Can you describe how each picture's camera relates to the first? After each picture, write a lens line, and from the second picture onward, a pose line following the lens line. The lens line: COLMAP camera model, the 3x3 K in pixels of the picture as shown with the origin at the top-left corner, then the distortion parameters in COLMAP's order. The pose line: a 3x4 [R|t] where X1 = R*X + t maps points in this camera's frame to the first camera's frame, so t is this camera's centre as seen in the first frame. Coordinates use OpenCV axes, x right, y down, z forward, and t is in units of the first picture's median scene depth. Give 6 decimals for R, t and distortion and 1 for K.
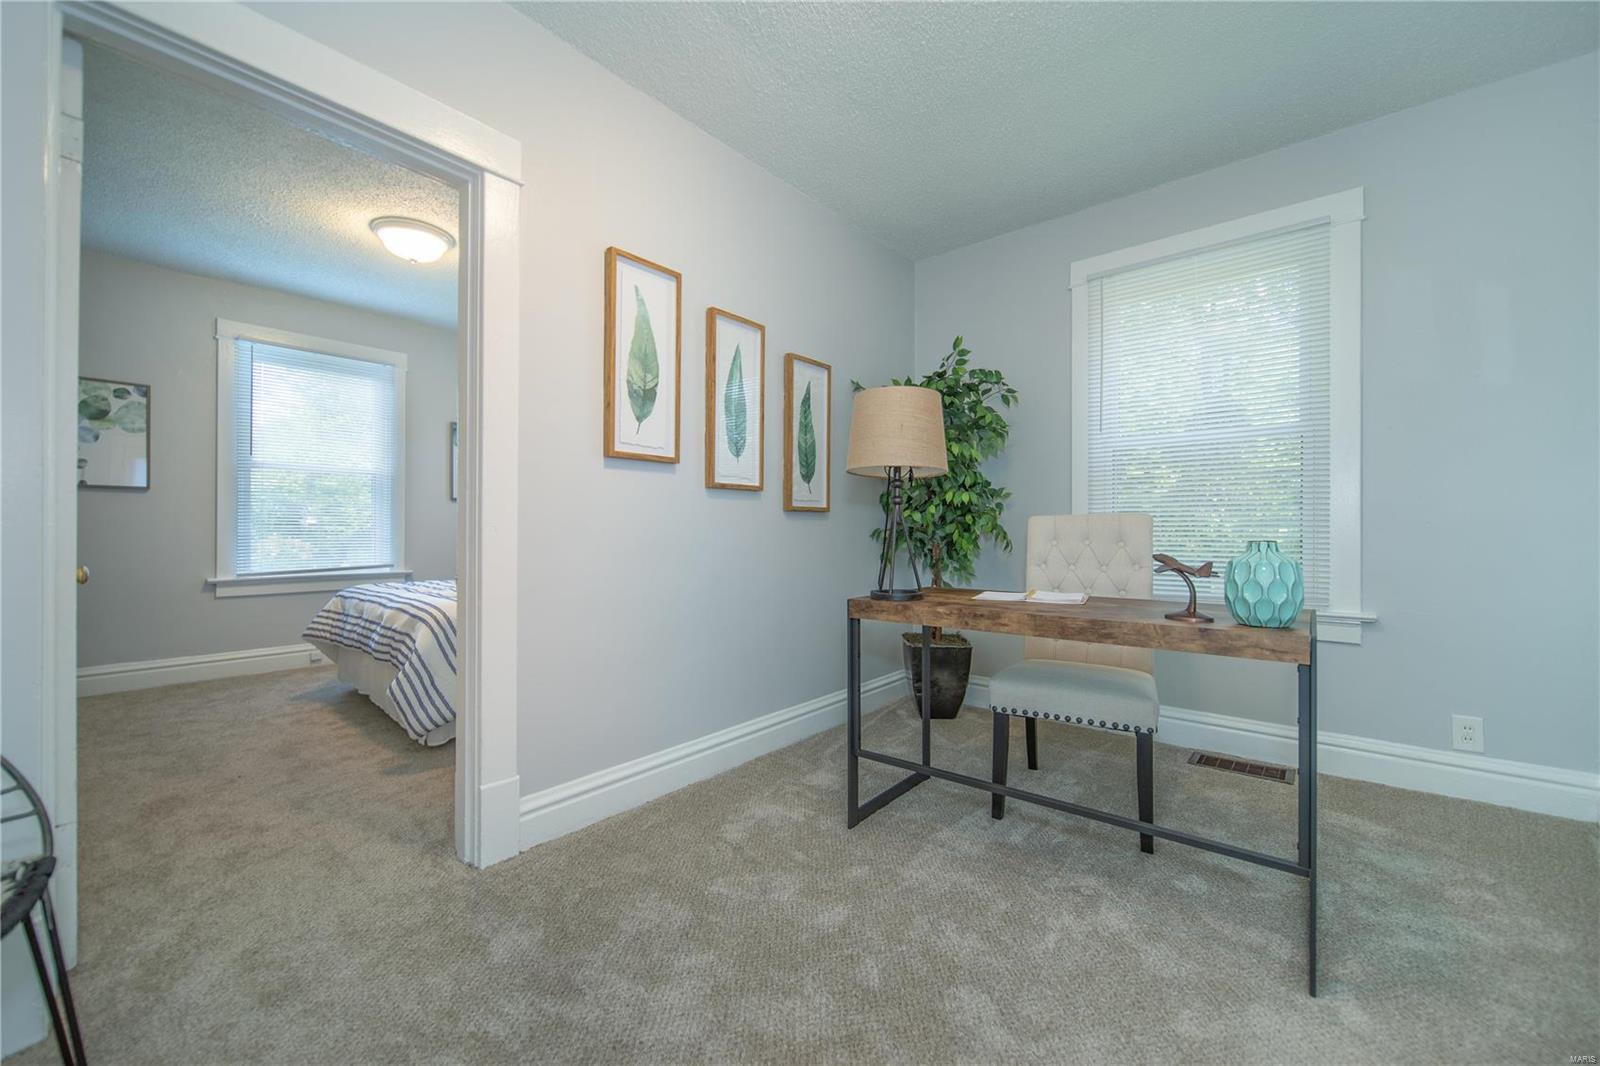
lens RADIAL K [[703.9, 0, 844.6], [0, 703.9, 532.5], [0, 0, 1]] dist [-0.002090, -0.001043]
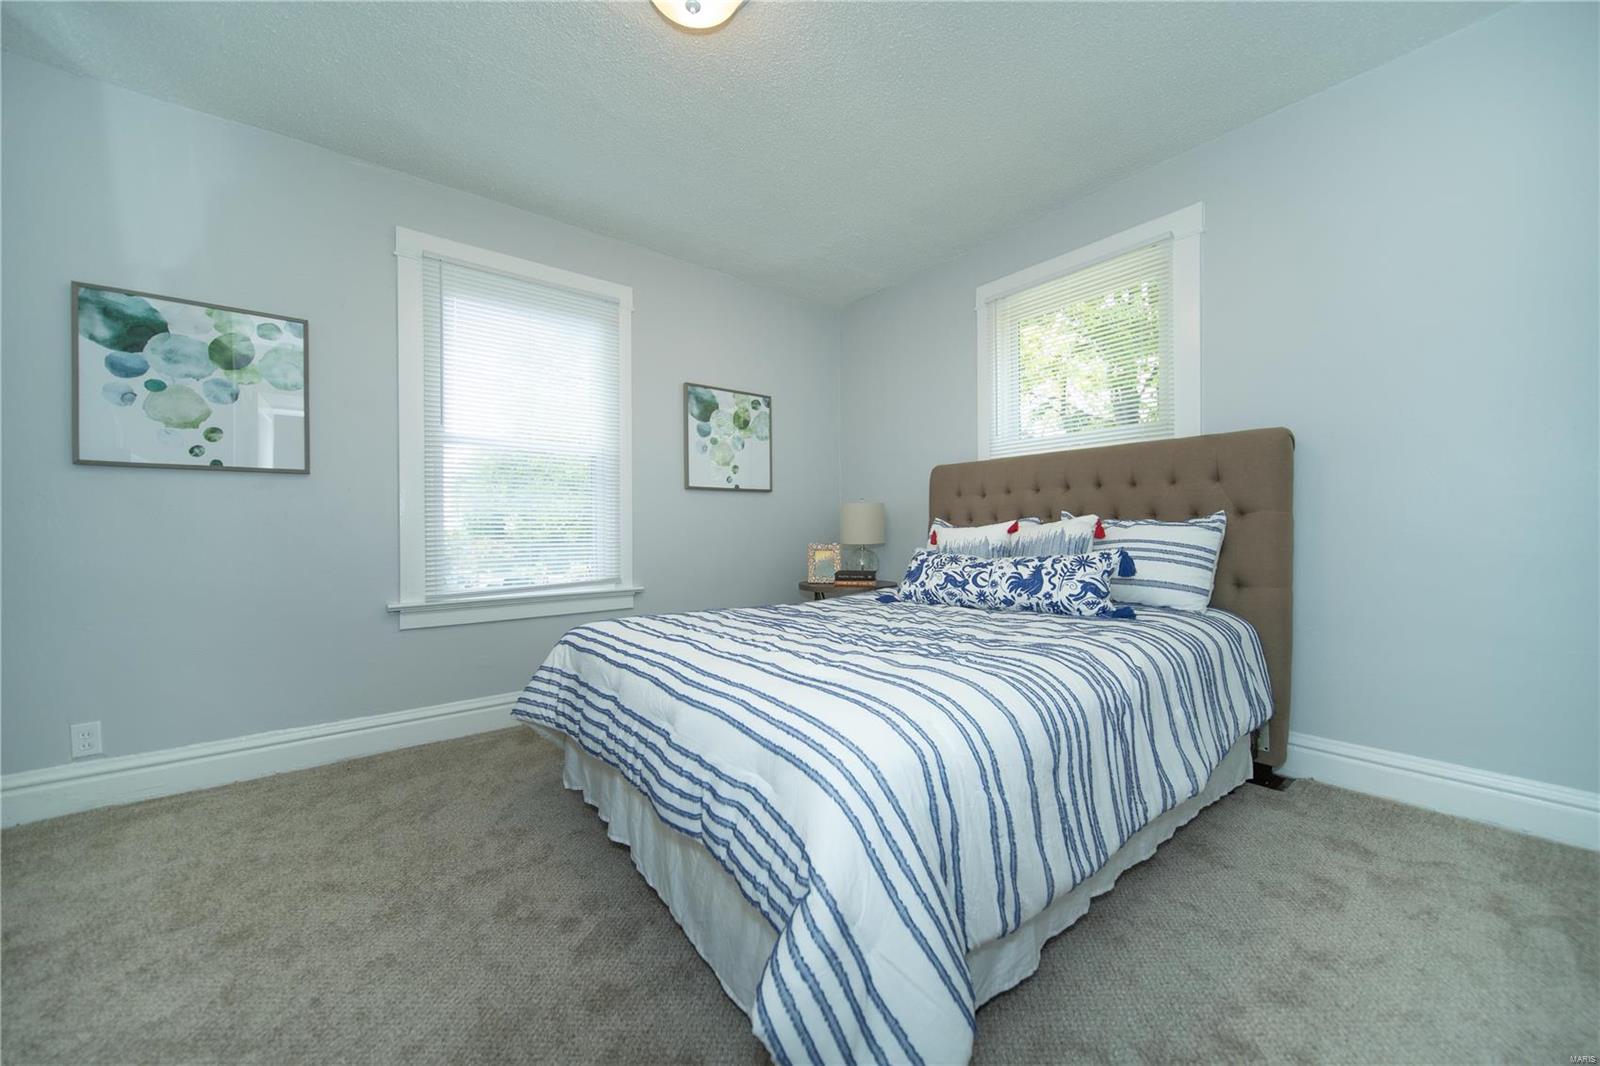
lens RADIAL K [[610.3, 0, 797.7], [0, 610.3, 530.1], [0, 0, 1]] dist [0.000070, -0.000008]
pose [[0.979320, -0.010394, -0.202050, -0.420556], [0.010175, 0.999946, -0.002120, -0.001447], [0.202061, 0.000020, 0.979373, 0.532279]]
